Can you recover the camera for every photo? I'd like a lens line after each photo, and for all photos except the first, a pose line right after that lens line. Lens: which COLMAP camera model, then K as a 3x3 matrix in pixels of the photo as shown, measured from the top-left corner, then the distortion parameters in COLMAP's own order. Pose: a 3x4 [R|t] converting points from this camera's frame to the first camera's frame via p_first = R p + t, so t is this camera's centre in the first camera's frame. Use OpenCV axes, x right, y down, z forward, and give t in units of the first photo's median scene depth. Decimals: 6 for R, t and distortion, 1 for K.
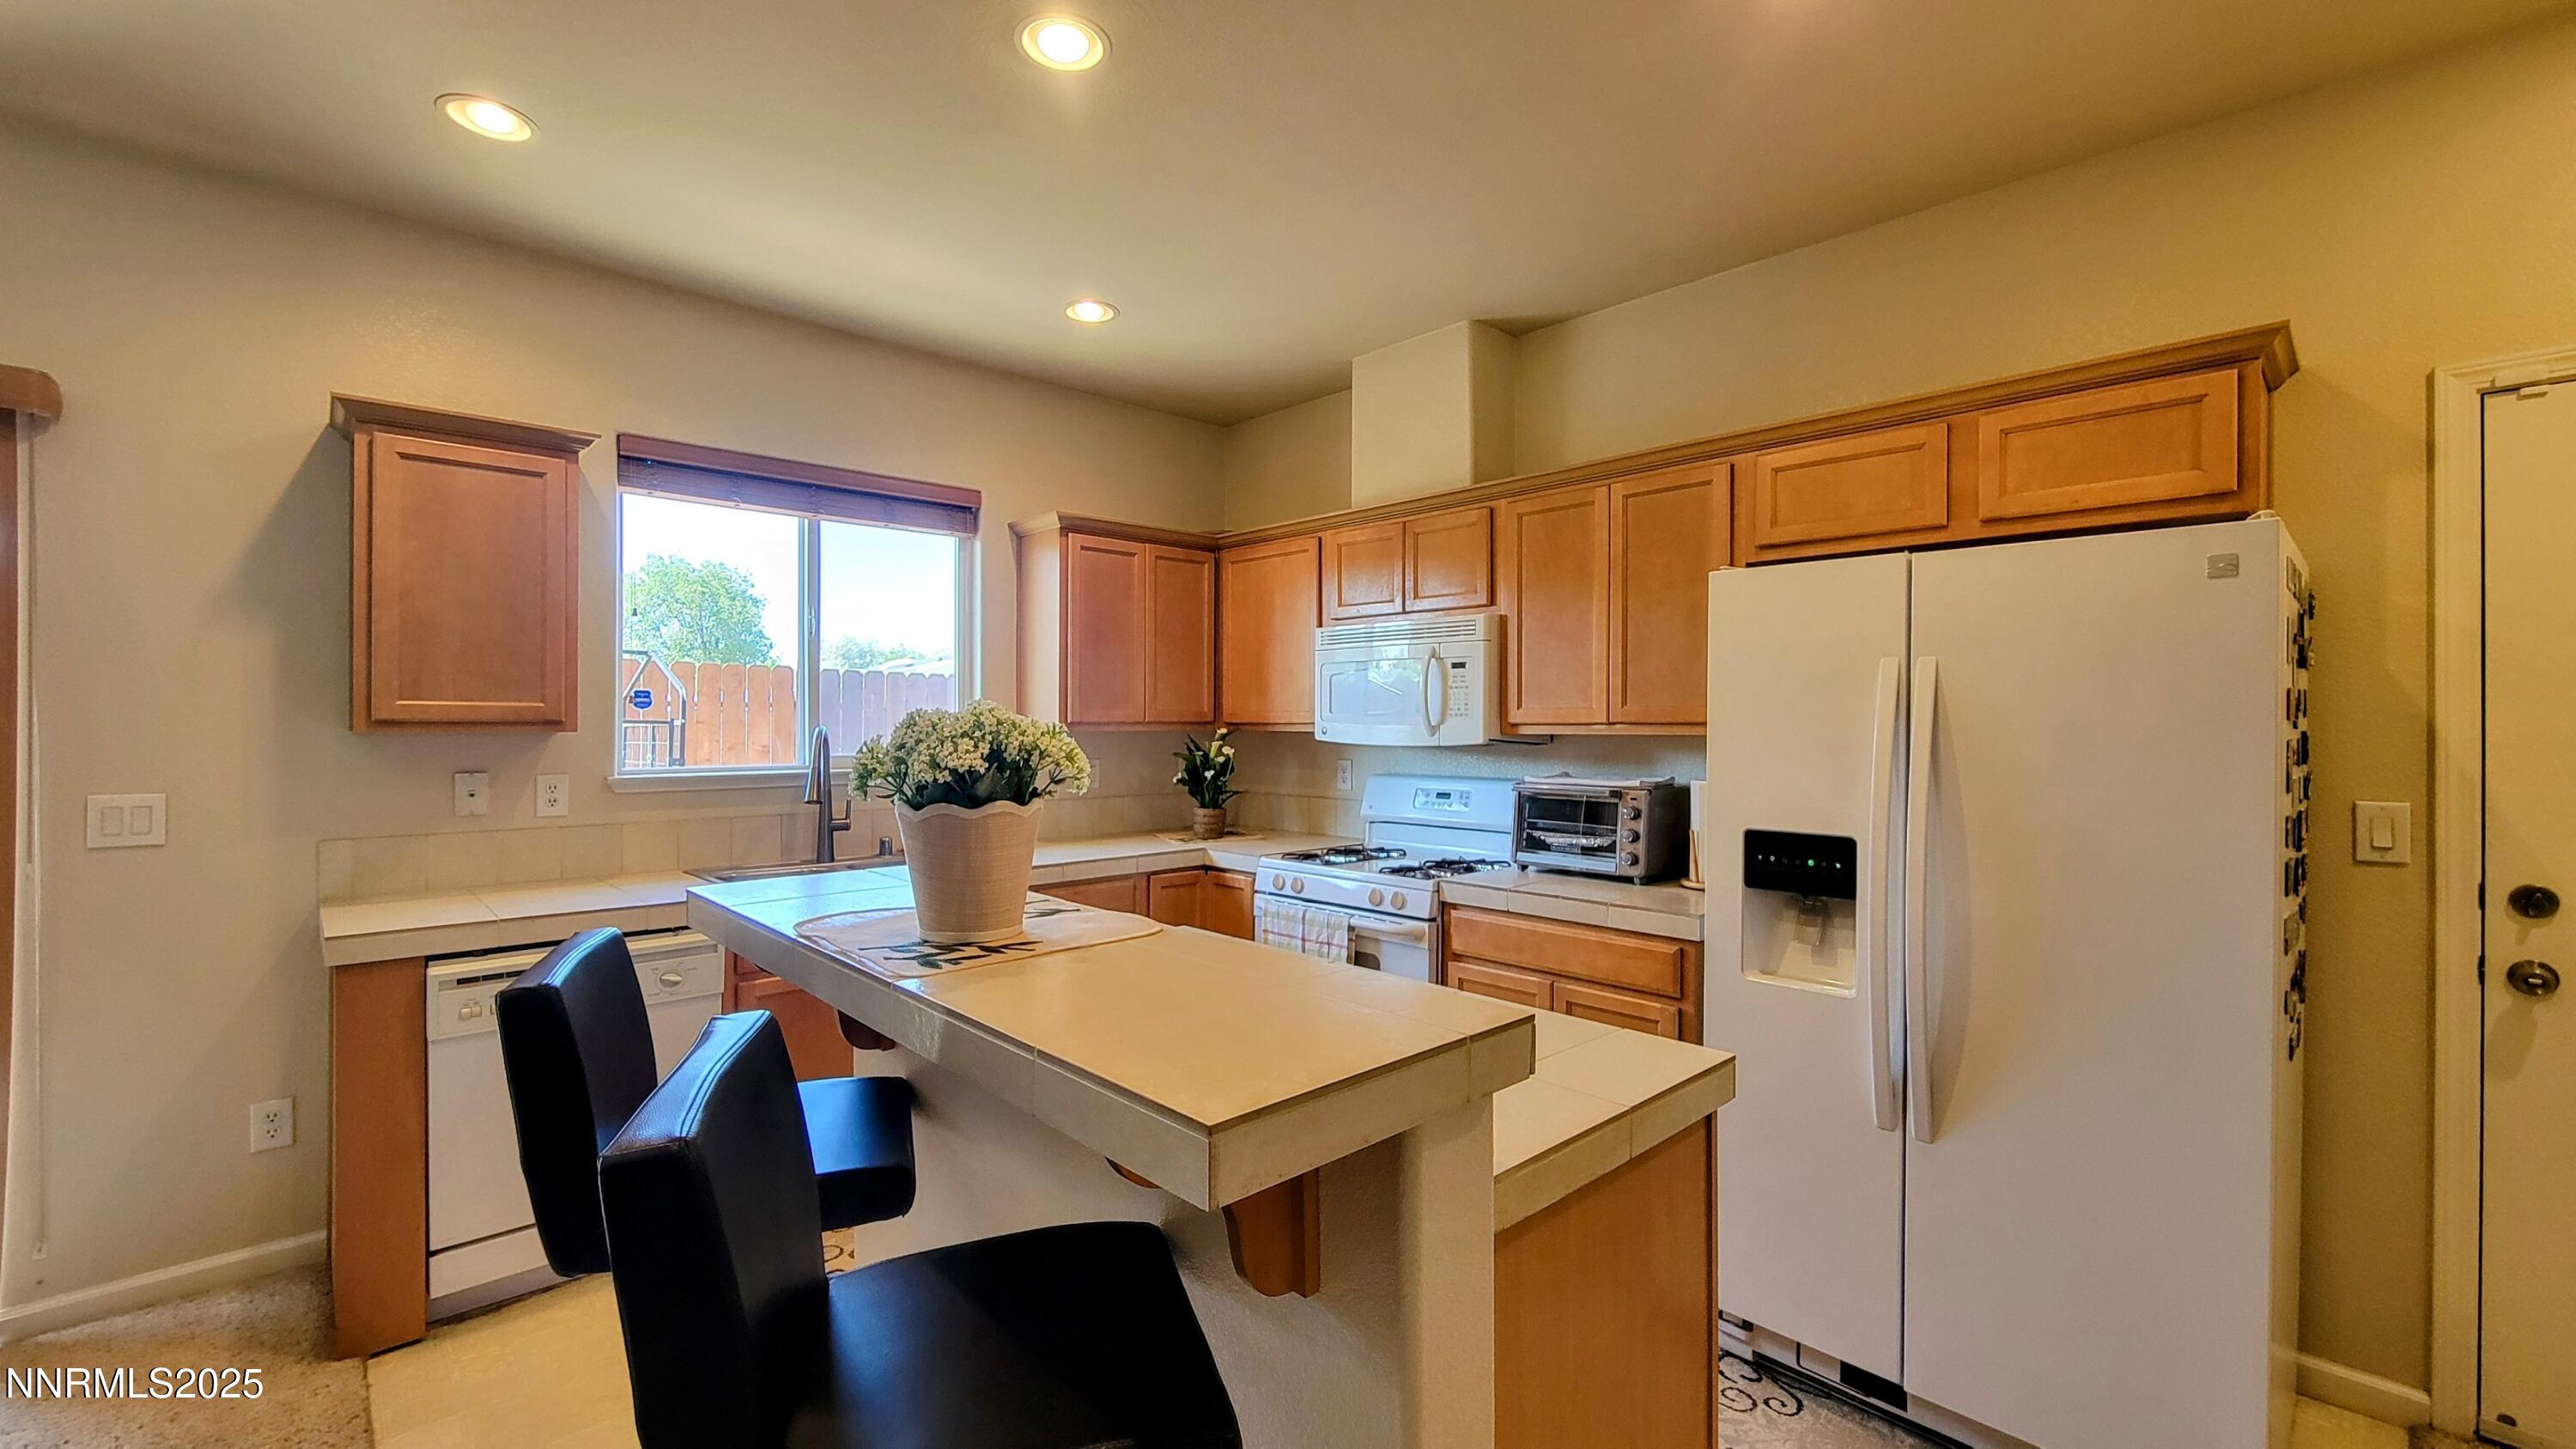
lens RADIAL K [[1048.5, 0, 1270.0], [0, 1048.5, 726.0], [0, 0, 1]] dist [0.000052, -0.001614]
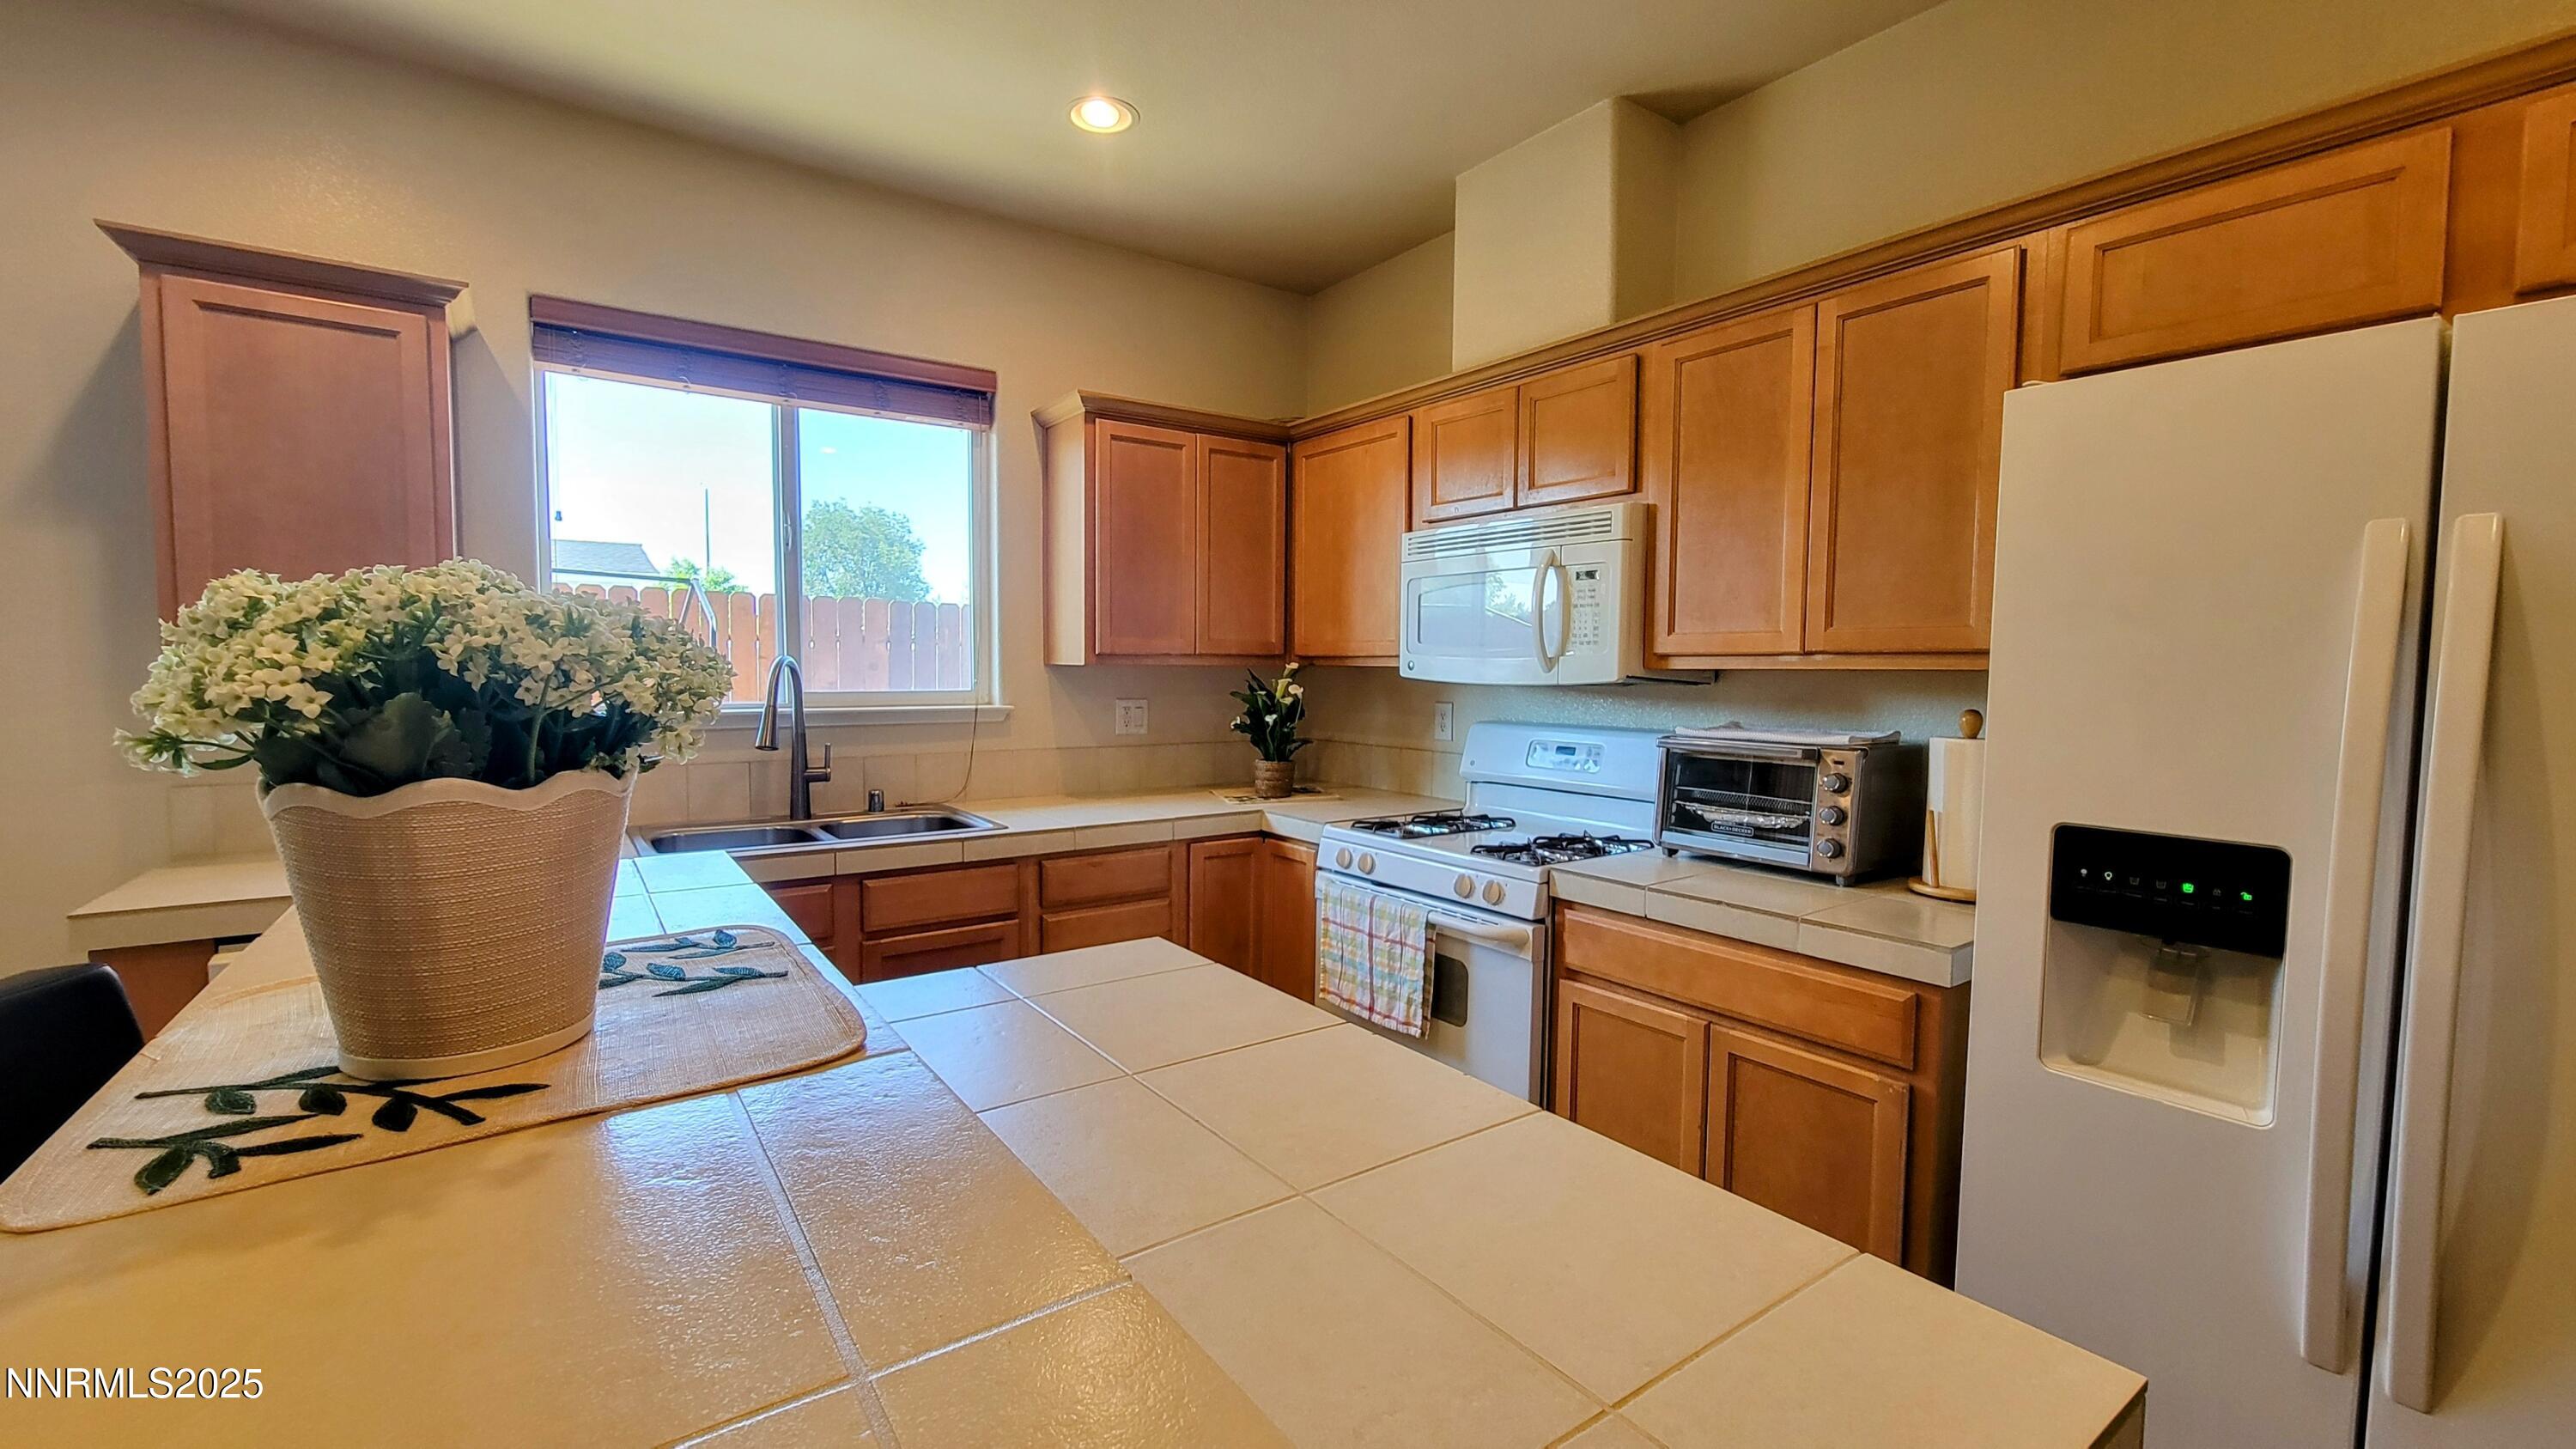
lens RADIAL K [[1048.5, 0, 1264.9], [0, 1048.5, 726.1], [0, 0, 1]] dist [0.000052, -0.001614]
pose [[0.990026, 0.012913, -0.140292, 0.062821], [-0.005246, 0.998479, 0.054890, 0.008762], [0.140788, -0.053607, 0.988587, 0.242698]]
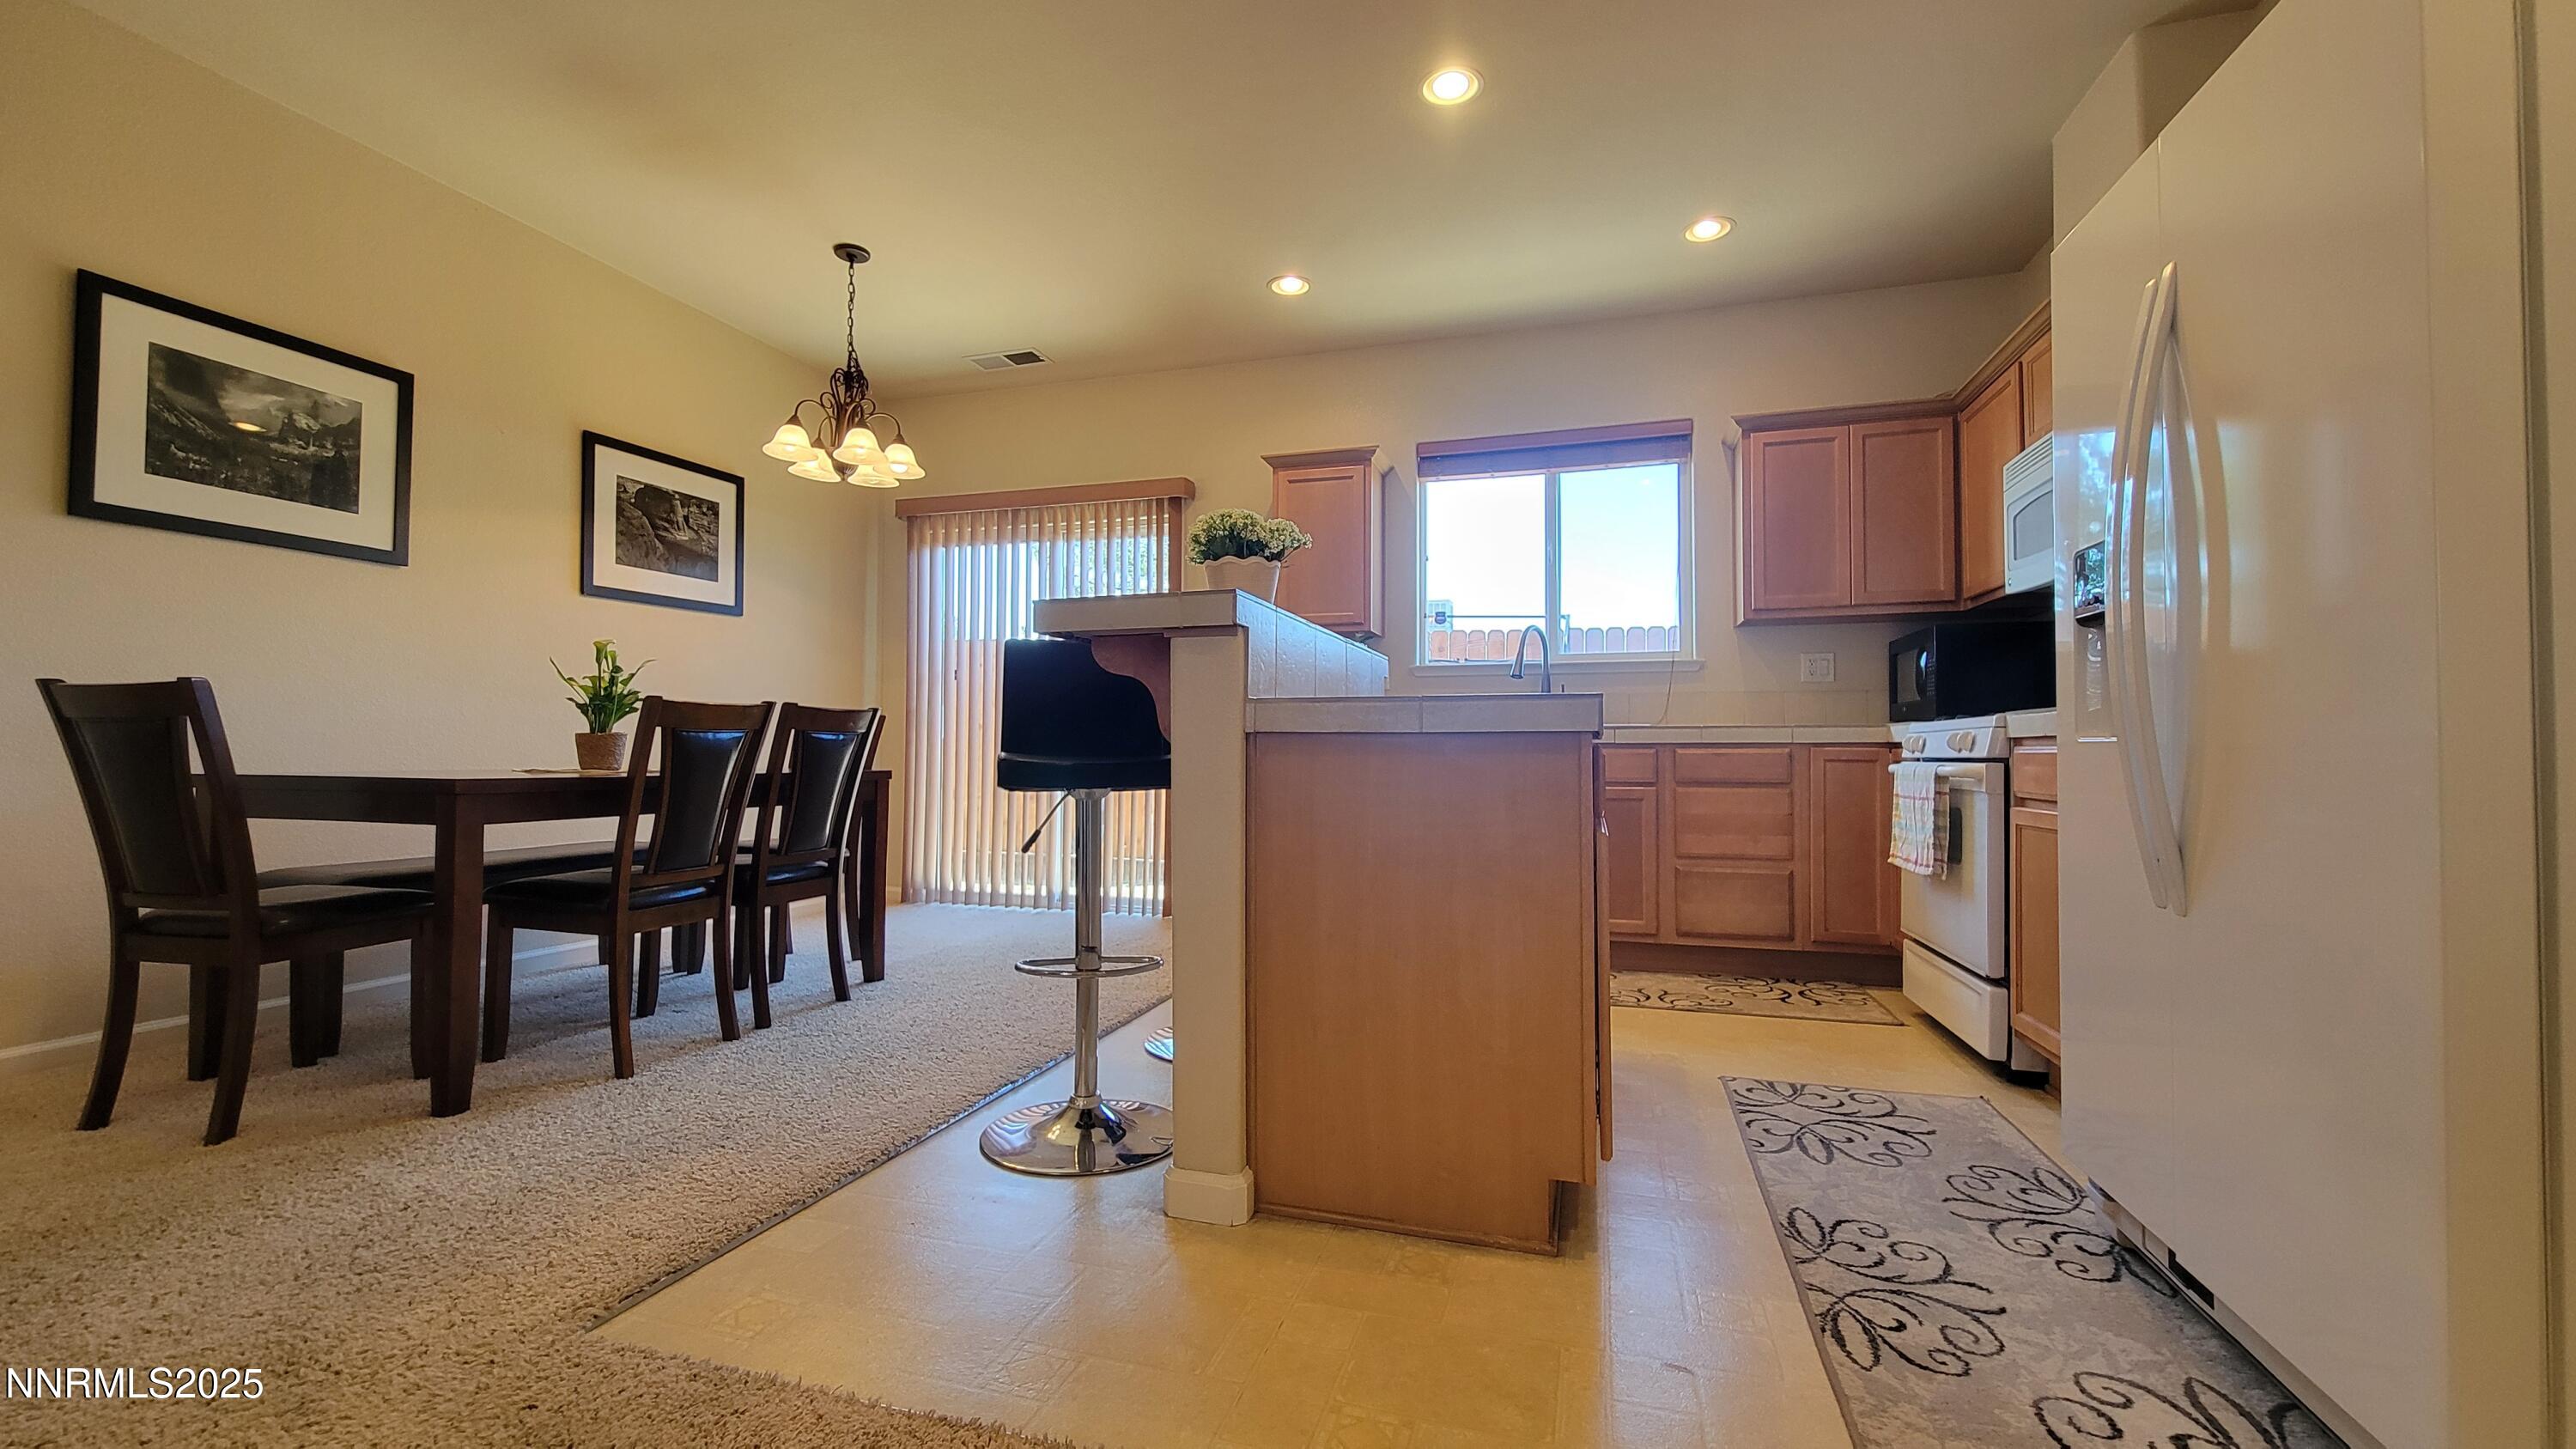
lens RADIAL K [[1048.5, 0, 1262.3], [0, 1048.5, 735.4], [0, 0, 1]] dist [0.000052, -0.001614]
pose [[0.493719, -0.016280, -0.869469, 0.576906], [-0.002573, 0.999793, -0.020182, 0.174493], [0.869617, 0.012202, 0.493575, 0.042801]]
